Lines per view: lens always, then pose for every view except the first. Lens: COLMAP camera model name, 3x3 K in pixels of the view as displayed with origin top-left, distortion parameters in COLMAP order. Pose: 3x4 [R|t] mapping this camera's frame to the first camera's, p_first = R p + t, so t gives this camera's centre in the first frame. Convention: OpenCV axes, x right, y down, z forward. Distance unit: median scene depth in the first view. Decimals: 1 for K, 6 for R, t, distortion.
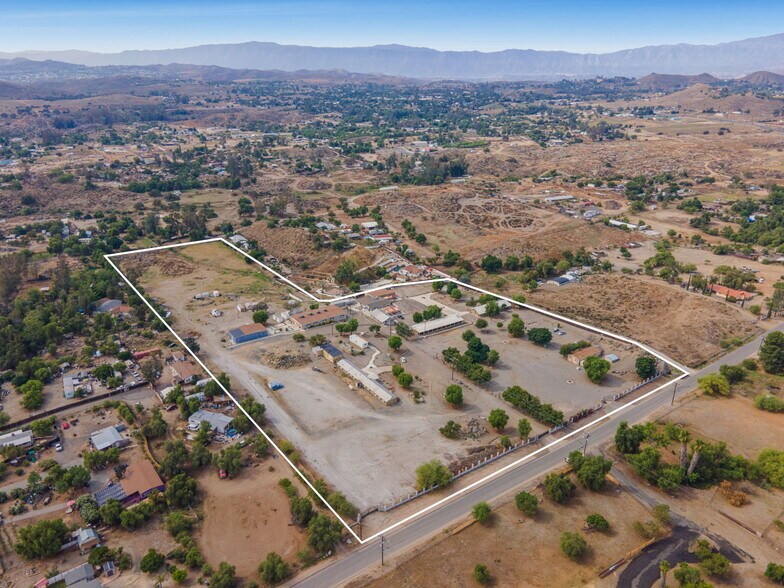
lens RADIAL K [[576.8, 0, 392.5], [0, 576.8, 291.0], [0, 0, 1]] dist [0.035891, 0.011152]
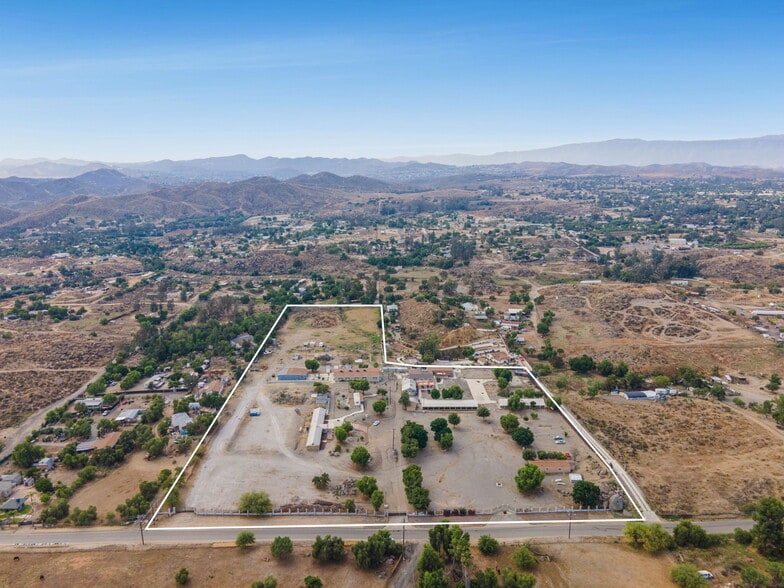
lens RADIAL K [[576.8, 0, 388.6], [0, 576.8, 294.5], [0, 0, 1]] dist [0.035891, 0.011152]
pose [[0.827994, 0.111636, -0.549512, 0.534961], [-0.190375, 0.977740, -0.088220, -0.020982], [0.527431, 0.177659, 0.830815, 0.069897]]
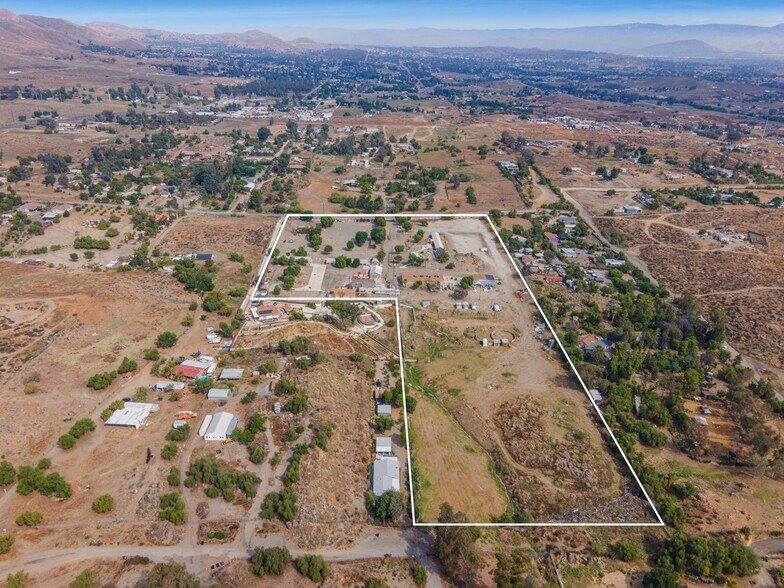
lens RADIAL K [[576.8, 0, 389.4], [0, 576.8, 294.4], [0, 0, 1]] dist [0.035891, 0.011152]
pose [[-0.826440, -0.244854, 0.506995, -0.720110], [0.182961, 0.734818, 0.653122, -0.763678], [-0.532468, 0.632526, -0.562484, 1.786415]]
